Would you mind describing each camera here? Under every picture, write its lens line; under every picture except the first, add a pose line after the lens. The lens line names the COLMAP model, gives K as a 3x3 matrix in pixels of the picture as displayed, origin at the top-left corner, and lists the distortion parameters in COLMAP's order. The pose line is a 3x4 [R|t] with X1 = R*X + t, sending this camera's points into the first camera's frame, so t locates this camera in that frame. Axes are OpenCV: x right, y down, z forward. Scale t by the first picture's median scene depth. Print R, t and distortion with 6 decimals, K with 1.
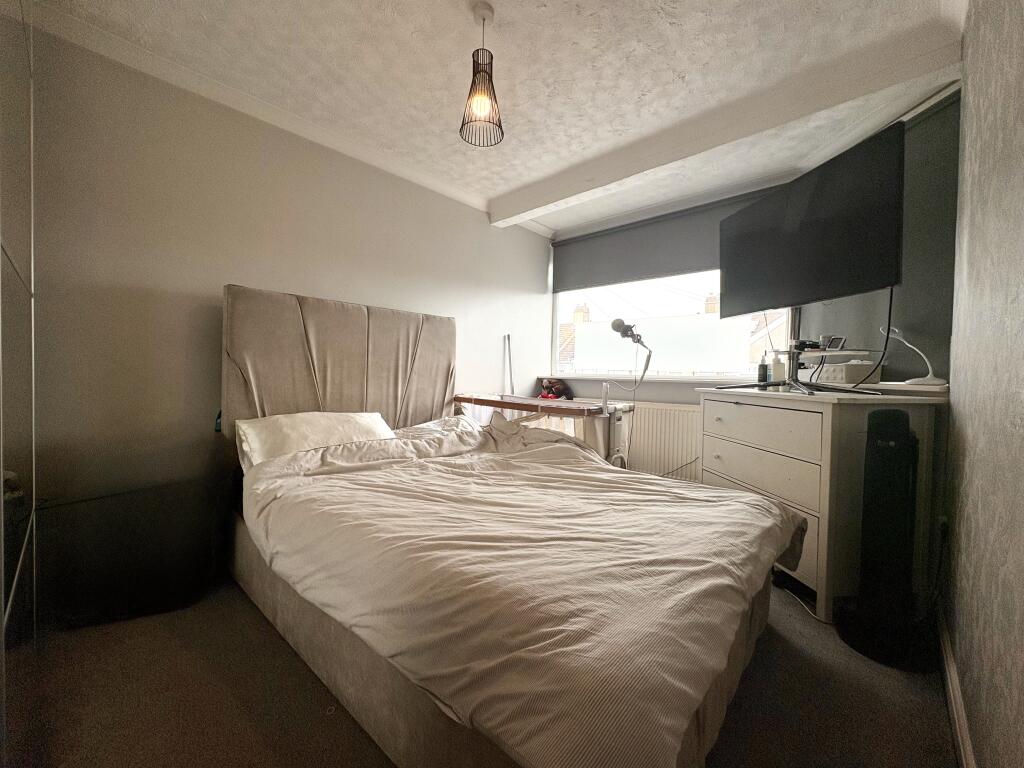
lens RADIAL K [[407.1, 0, 512.0], [0, 407.1, 384.0], [0, 0, 1]] dist [-0.000694, 0.000054]
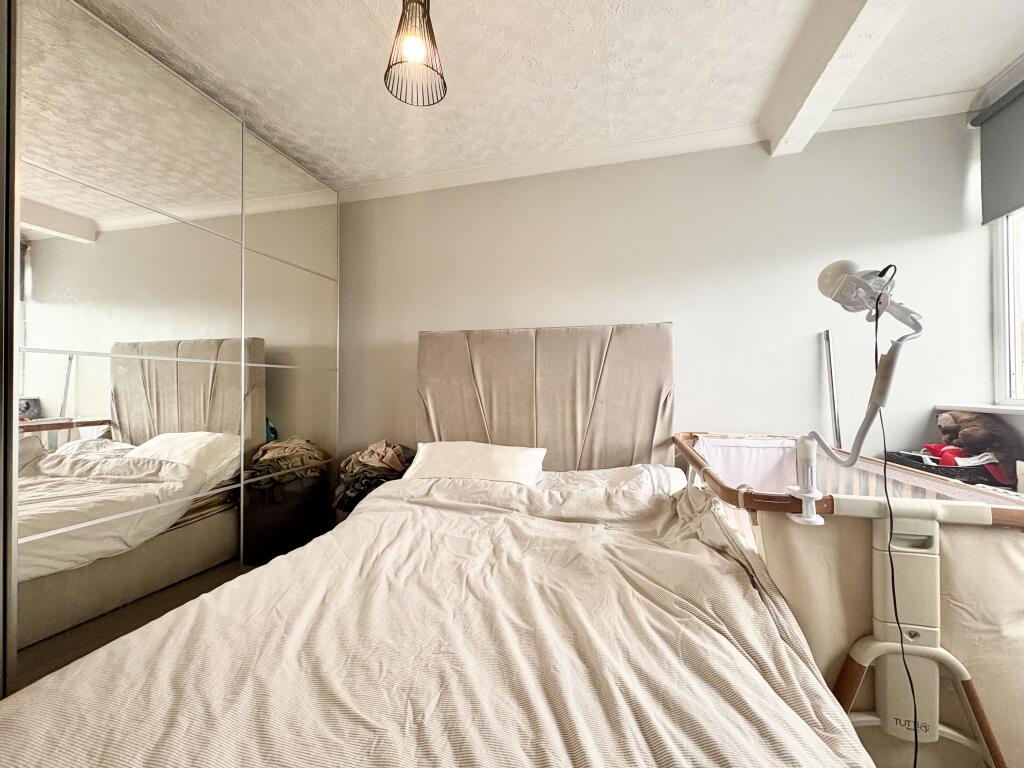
lens RADIAL K [[407.1, 0, 512.0], [0, 407.1, 384.0], [0, 0, 1]] dist [-0.000694, 0.000054]
pose [[0.465329, -0.031249, -0.884586, 0.392499], [-0.011242, 0.999087, -0.041208, -0.028873], [0.885067, 0.029120, 0.464553, 0.506179]]
